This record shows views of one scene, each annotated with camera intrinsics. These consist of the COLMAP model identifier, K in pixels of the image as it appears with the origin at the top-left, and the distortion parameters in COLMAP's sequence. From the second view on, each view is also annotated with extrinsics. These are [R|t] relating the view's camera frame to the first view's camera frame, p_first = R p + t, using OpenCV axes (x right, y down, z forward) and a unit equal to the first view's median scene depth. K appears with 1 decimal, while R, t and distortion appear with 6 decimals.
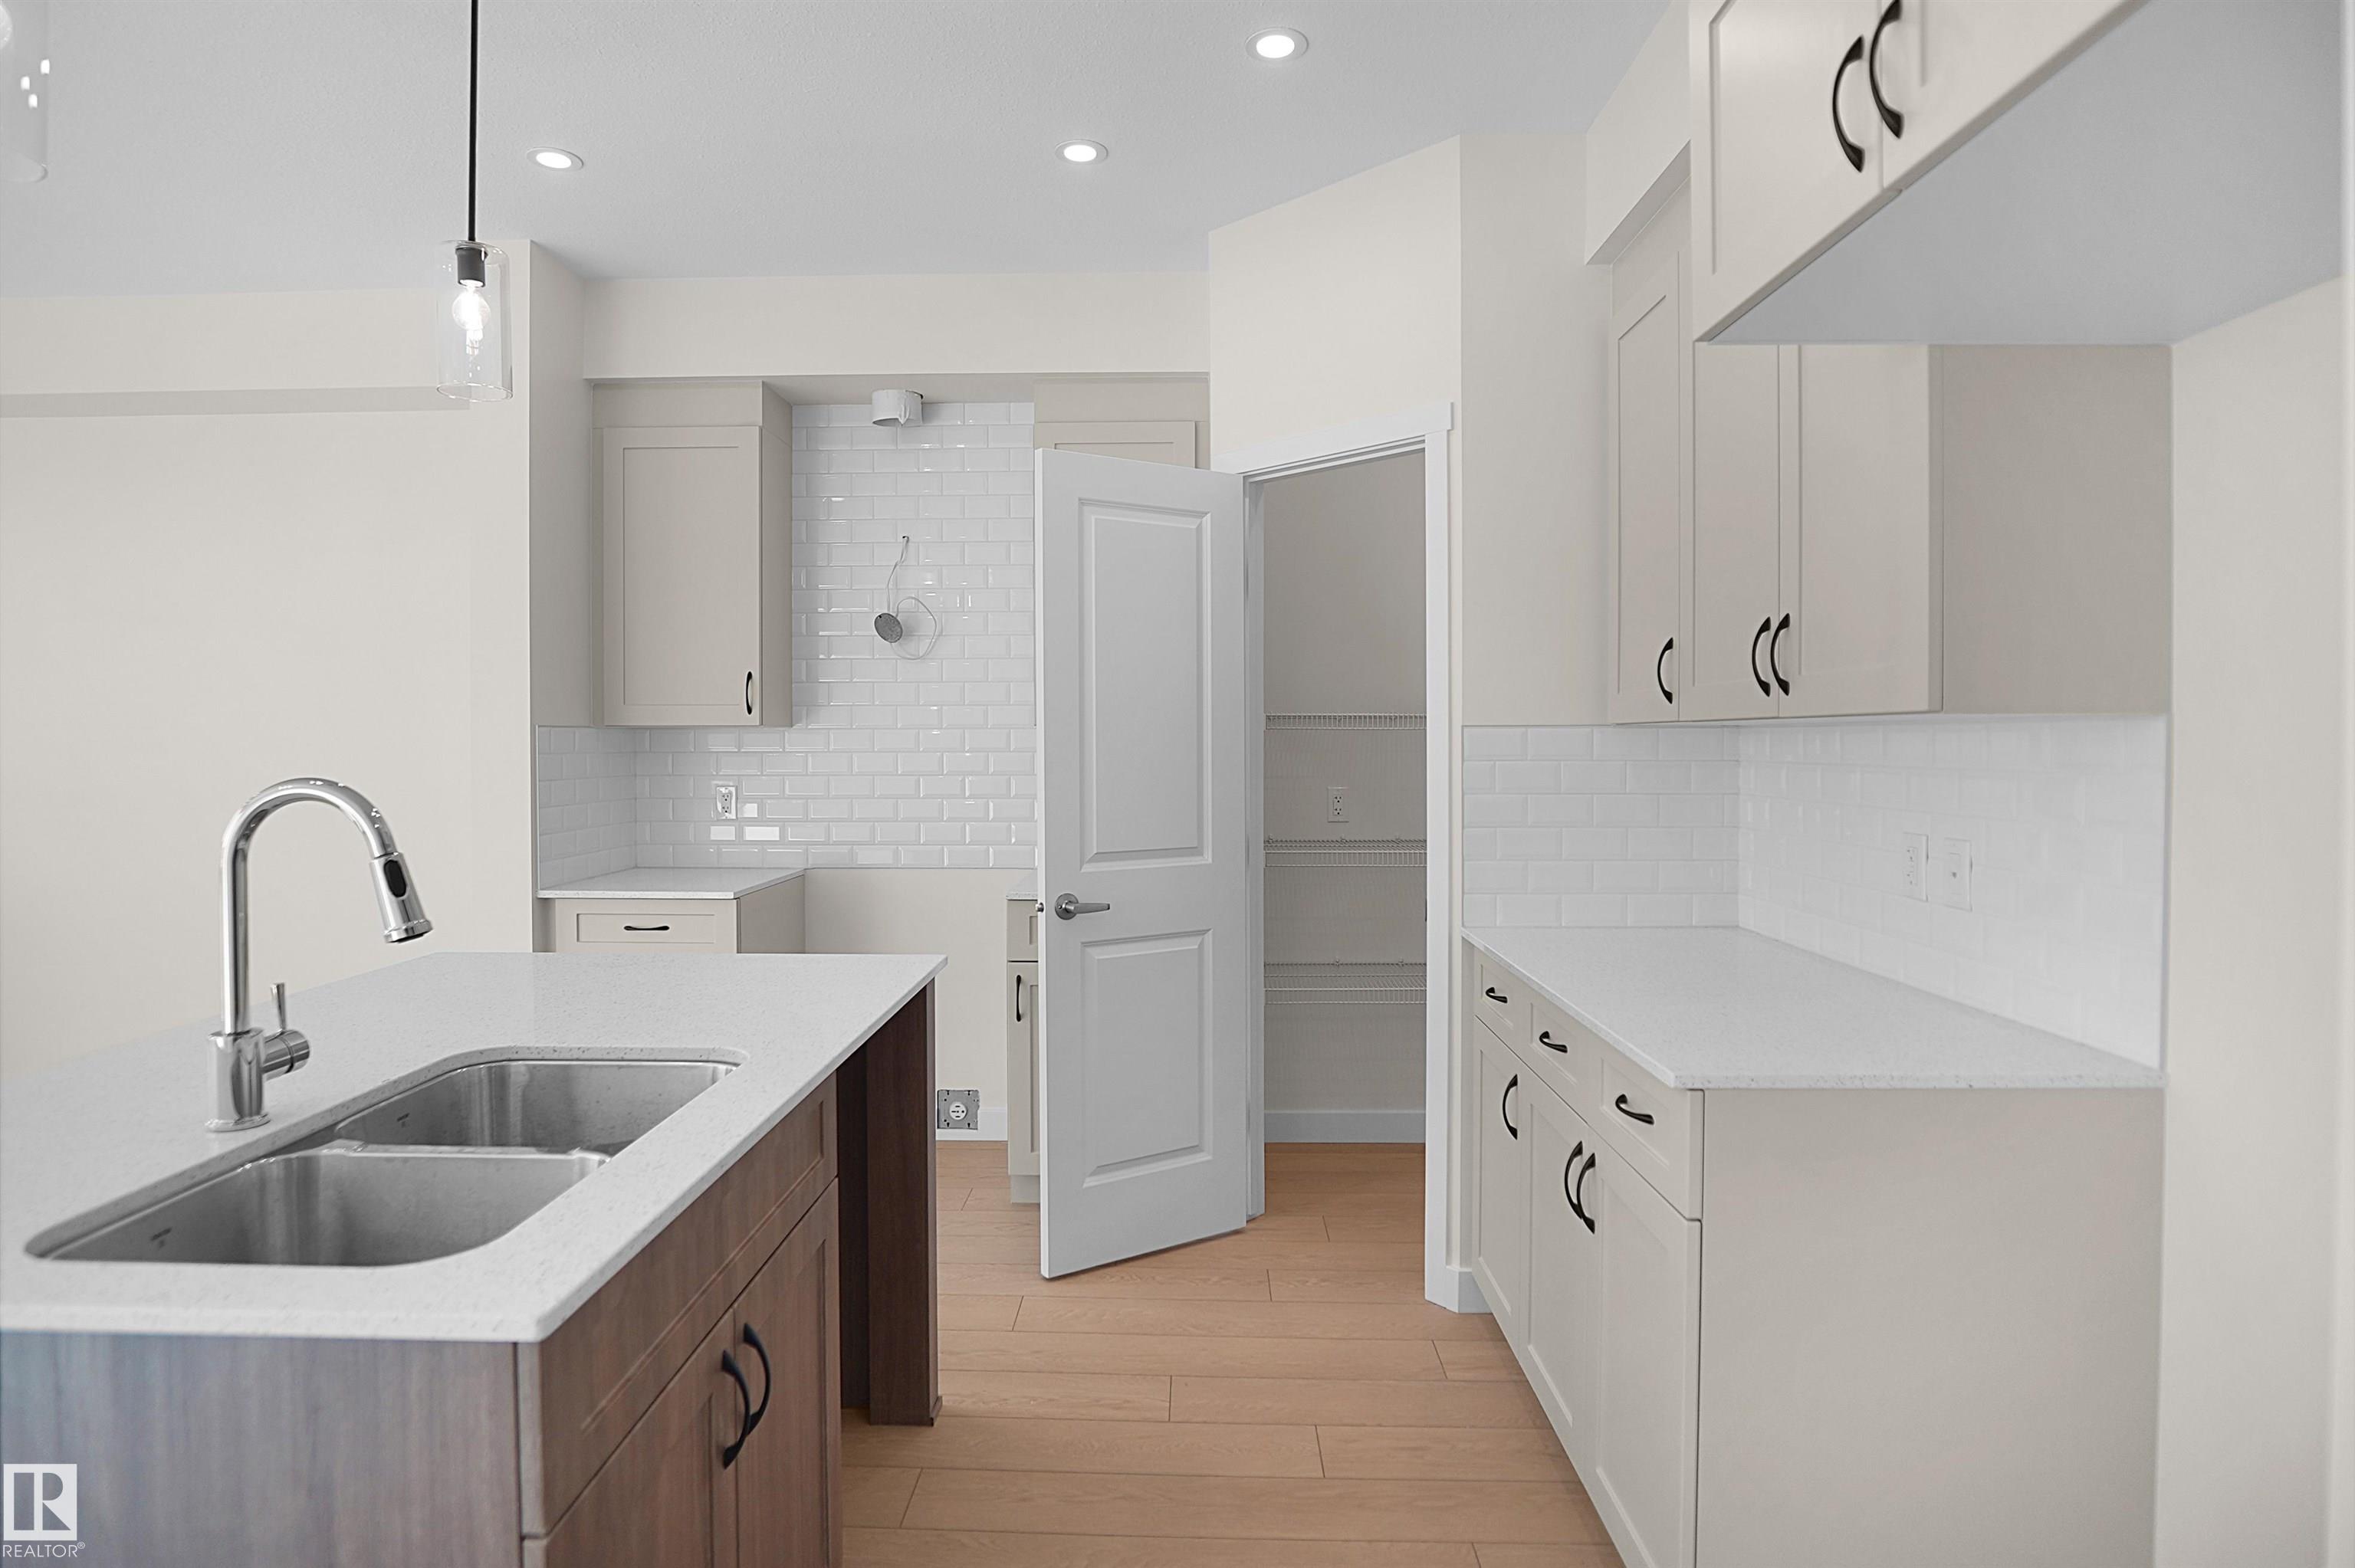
lens RADIAL K [[1265.0, 0, 1161.1], [0, 1265.0, 758.5], [0, 0, 1]] dist [-0.033590, 0.004846]
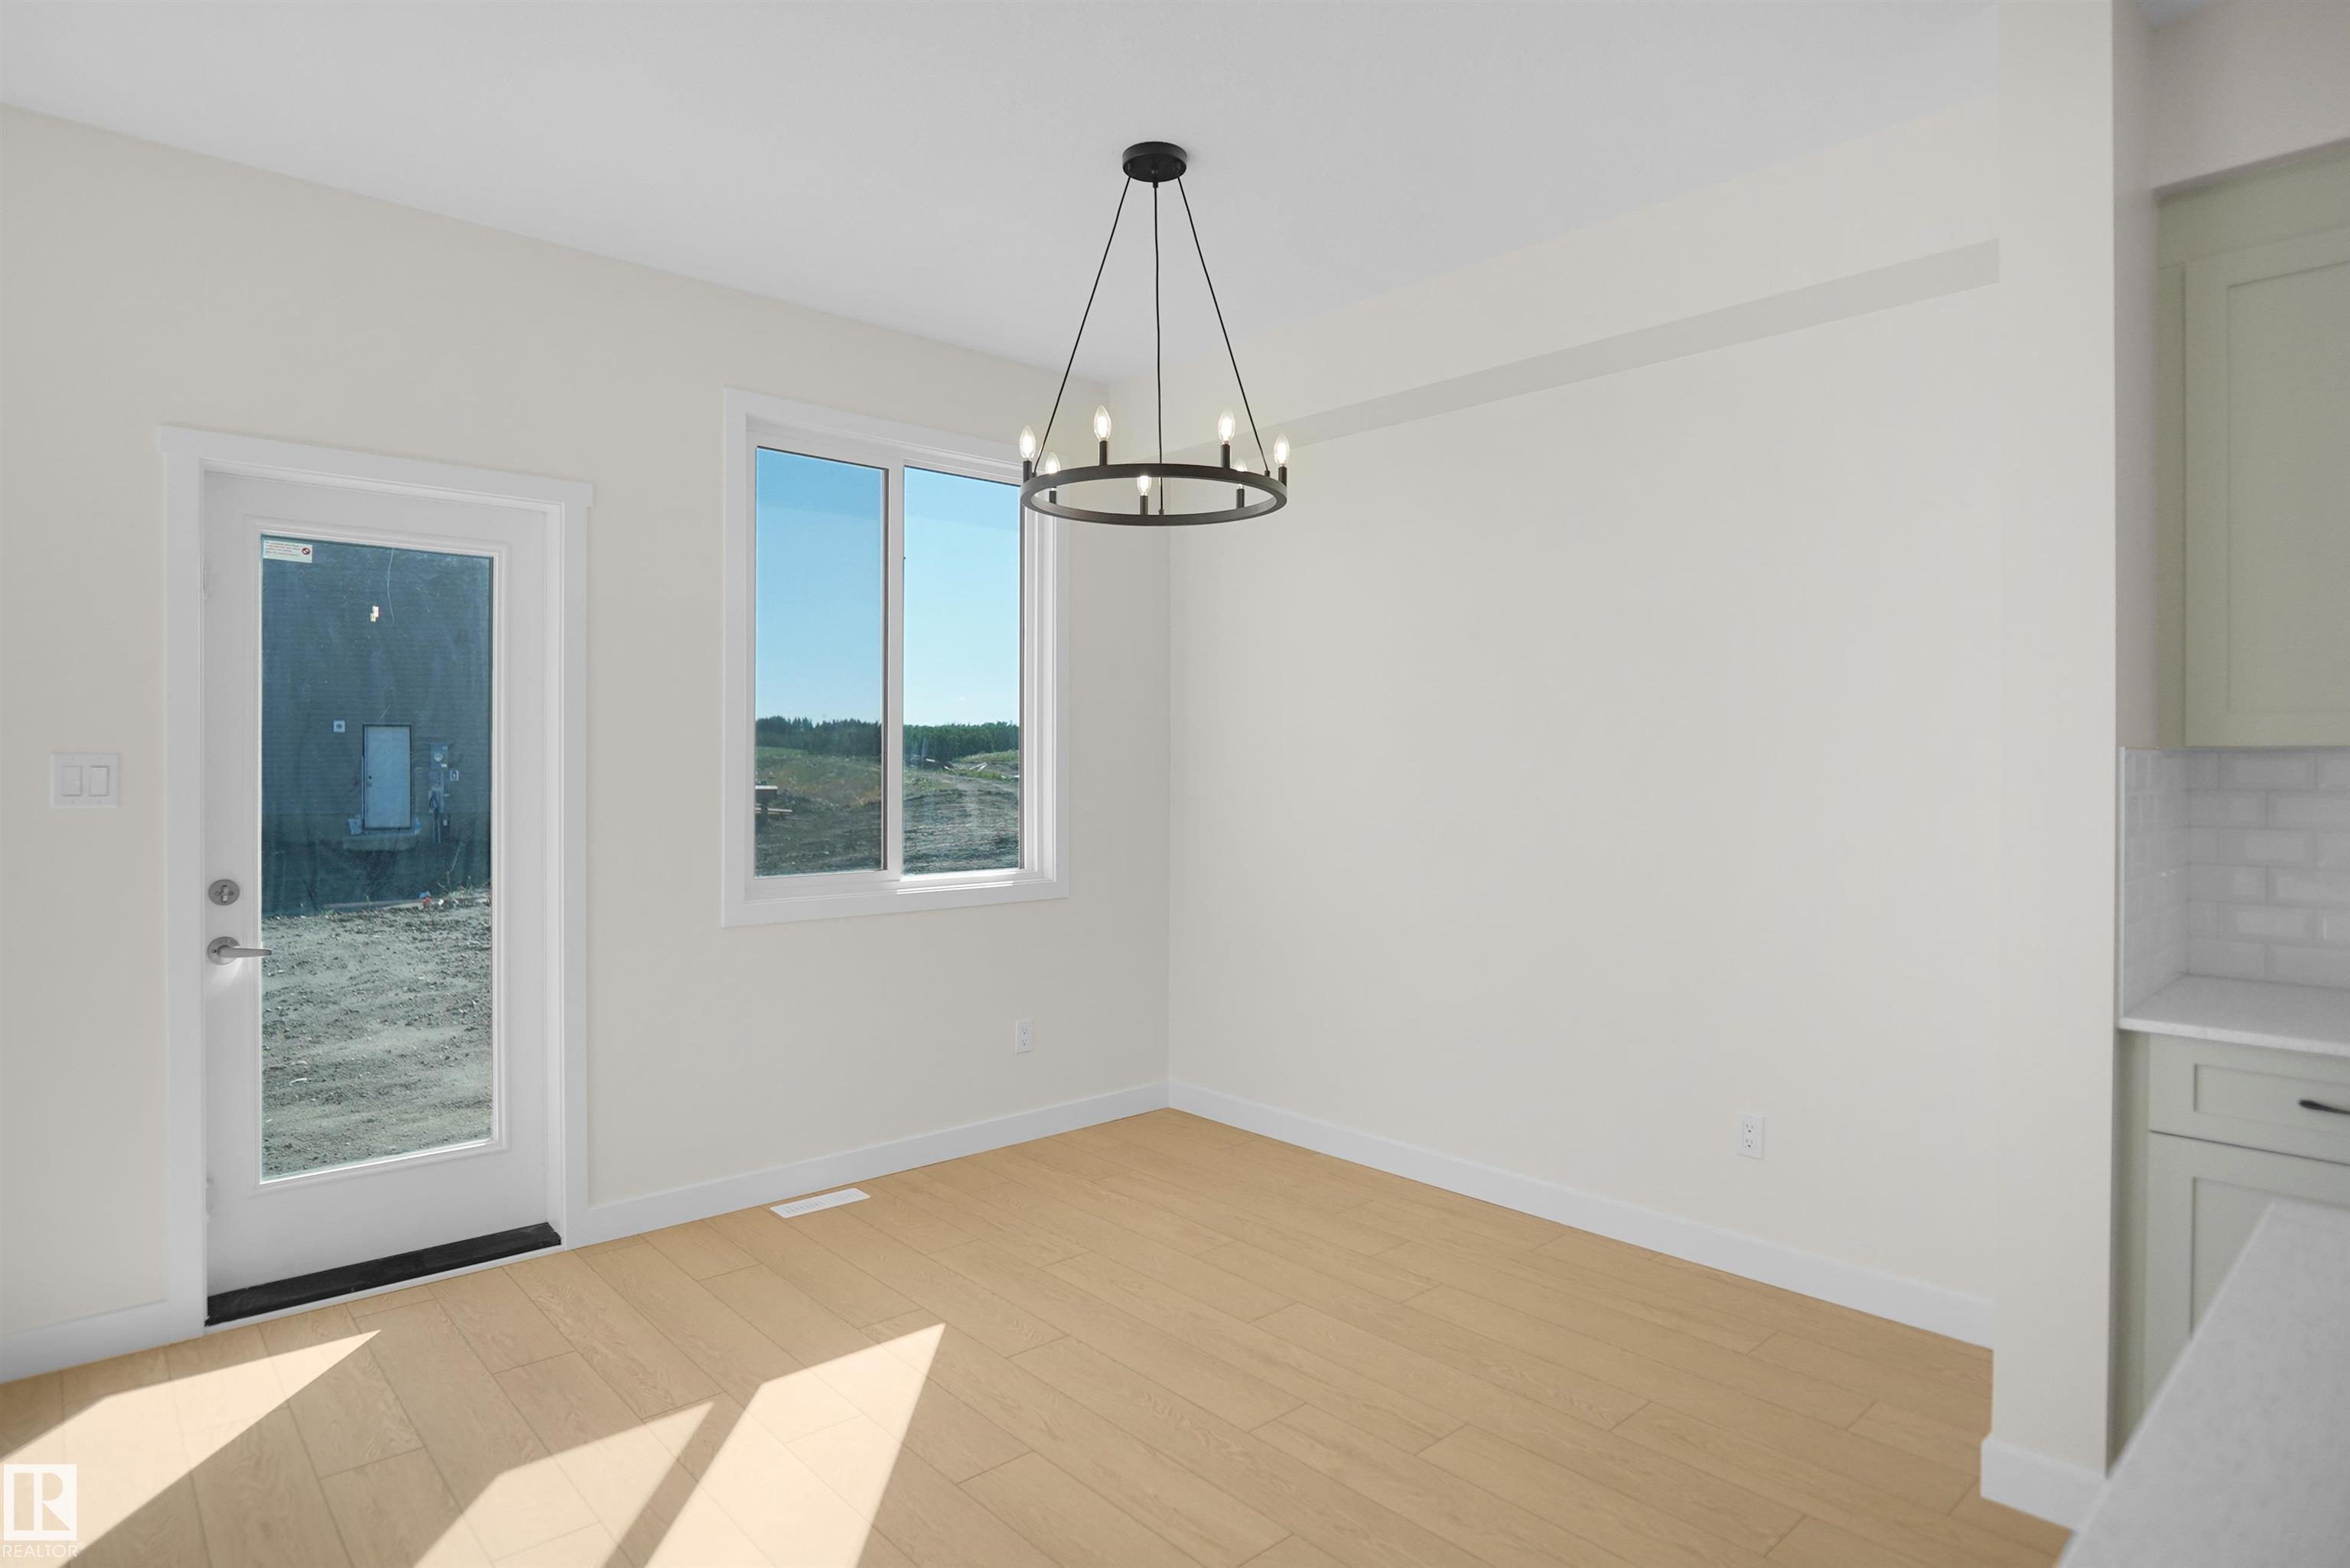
lens RADIAL K [[1262.4, 0, 1143.2], [0, 1262.4, 760.3], [0, 0, 1]] dist [-0.033590, 0.004846]
pose [[0.679761, 0.000383, -0.733434, -0.378786], [-0.012106, 0.999869, -0.010698, -0.008286], [0.733334, 0.016151, 0.679676, 0.238164]]
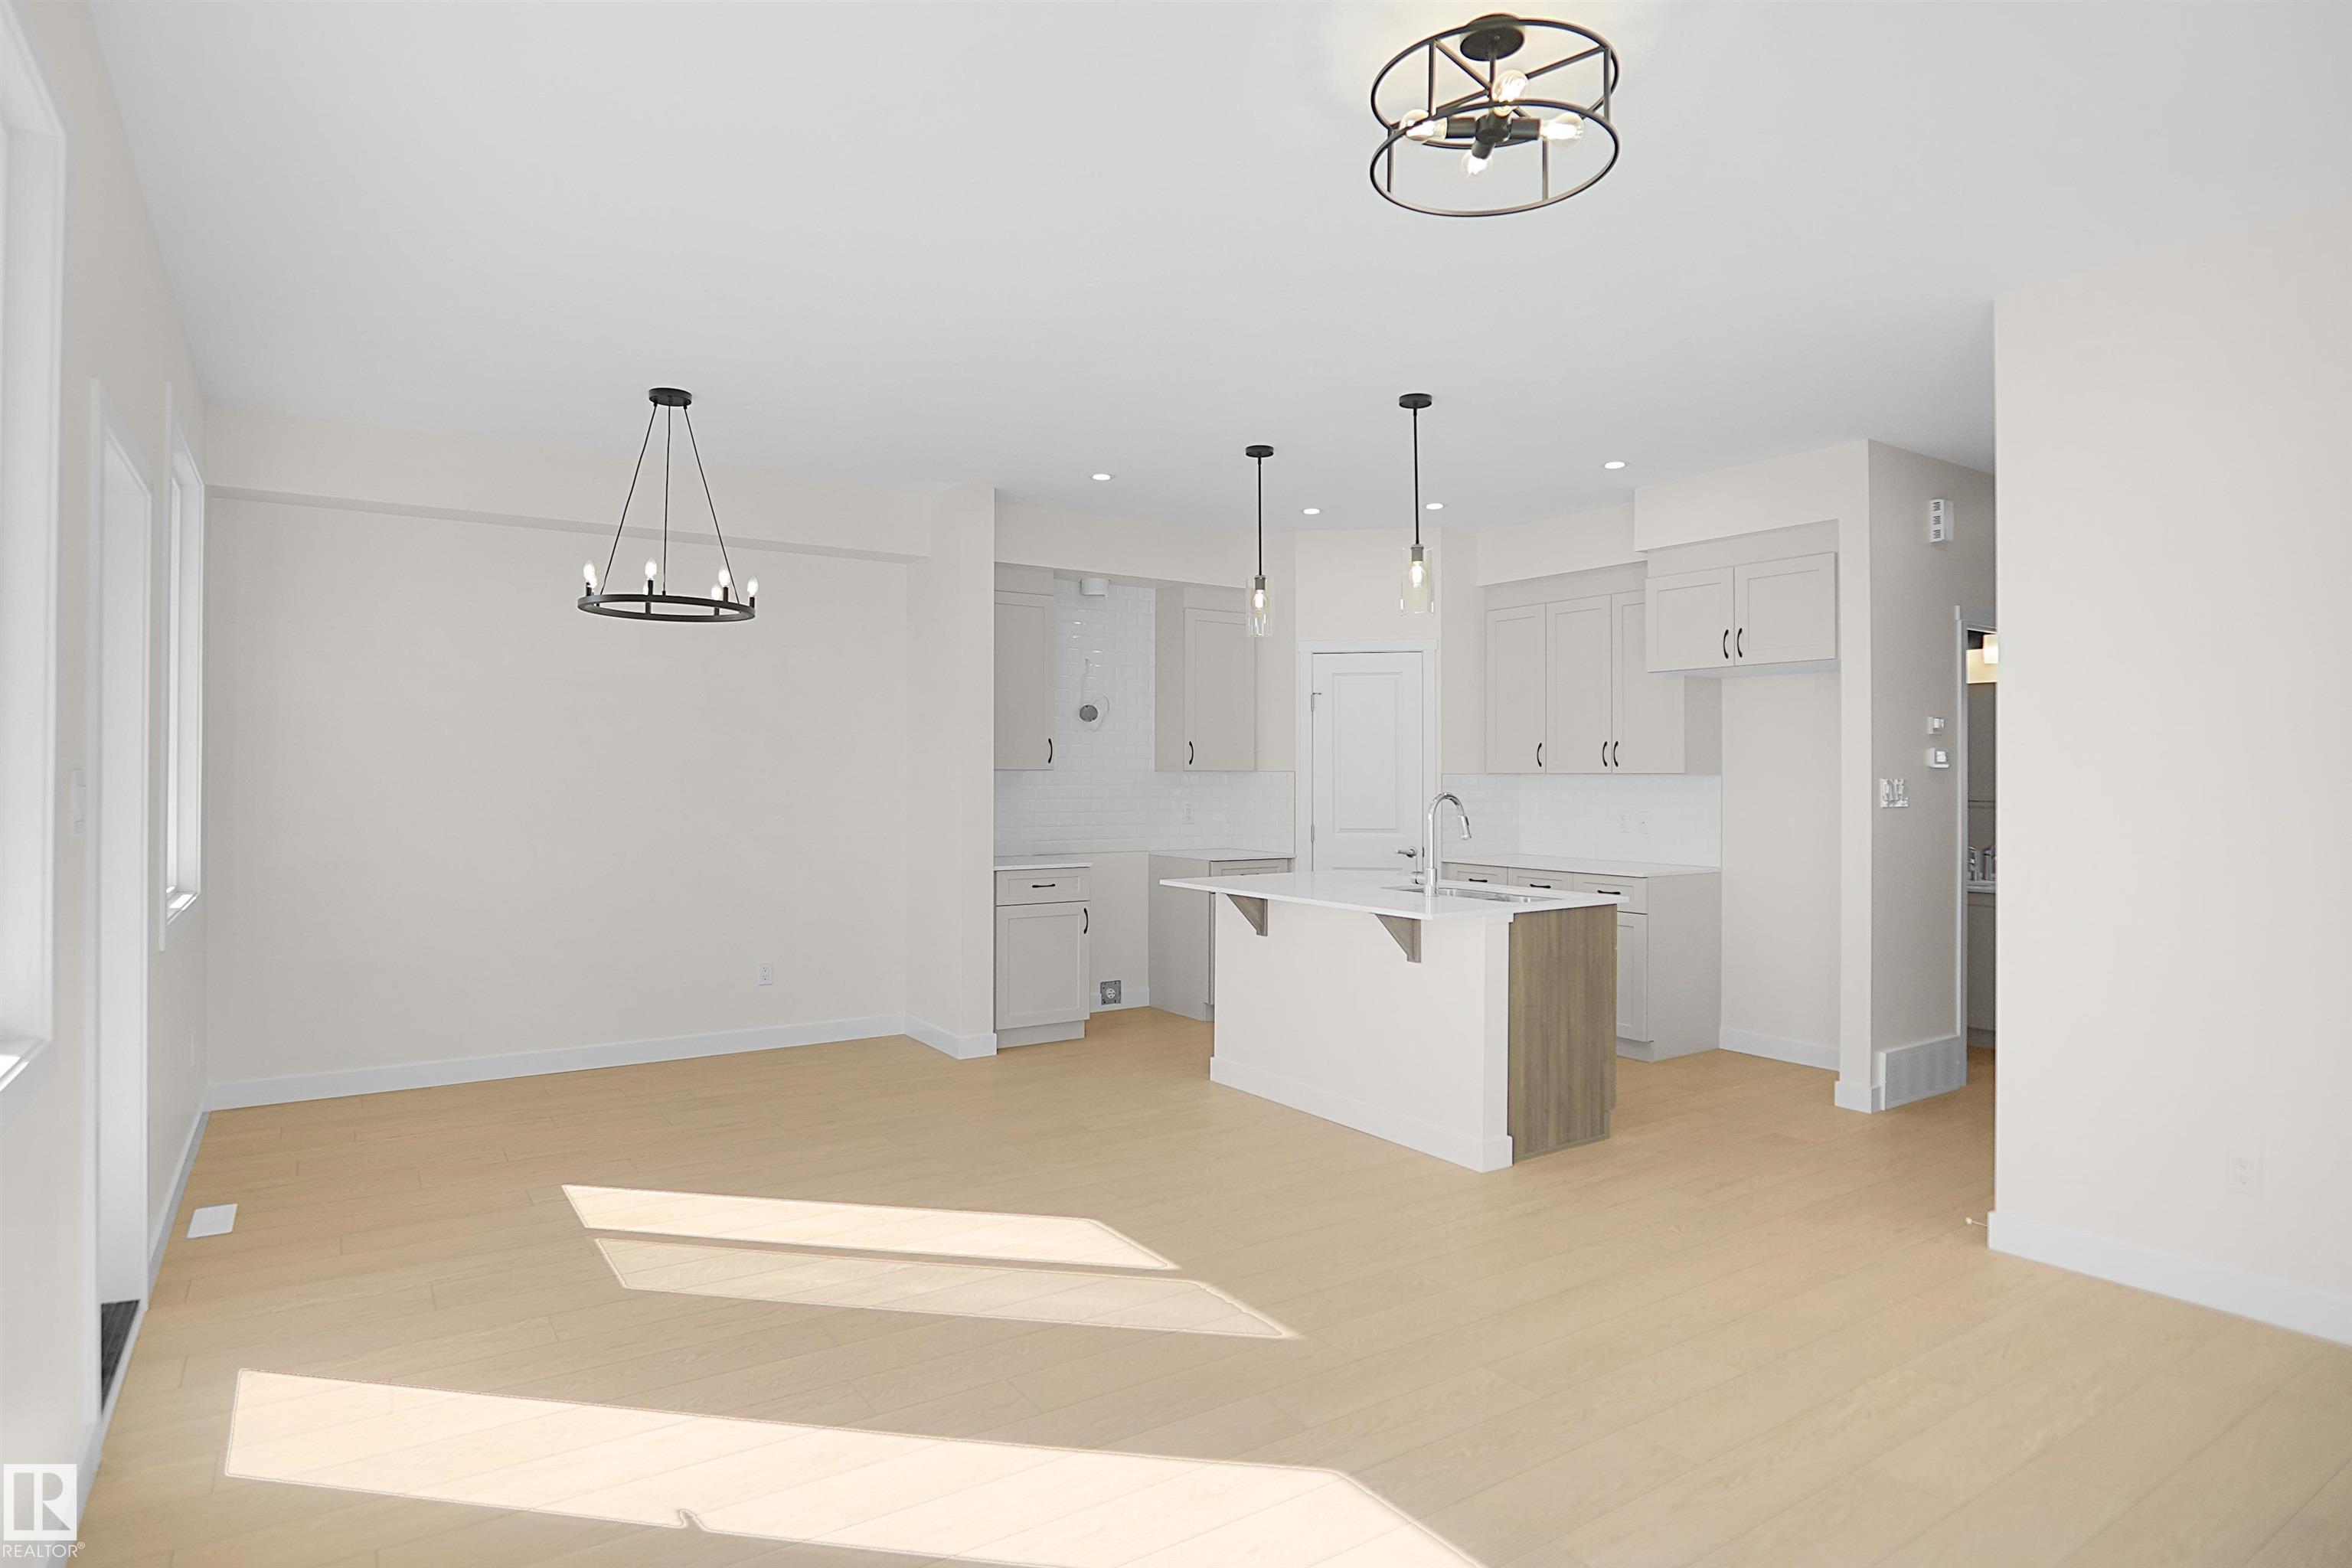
lens RADIAL K [[1263.6, 0, 1151.6], [0, 1263.6, 772.0], [0, 0, 1]] dist [-0.033590, 0.004846]
pose [[0.824205, 0.005115, 0.566268, -1.307878], [0.004245, 0.999875, -0.015210, 0.003766], [-0.566276, 0.014940, 0.824081, -0.553480]]
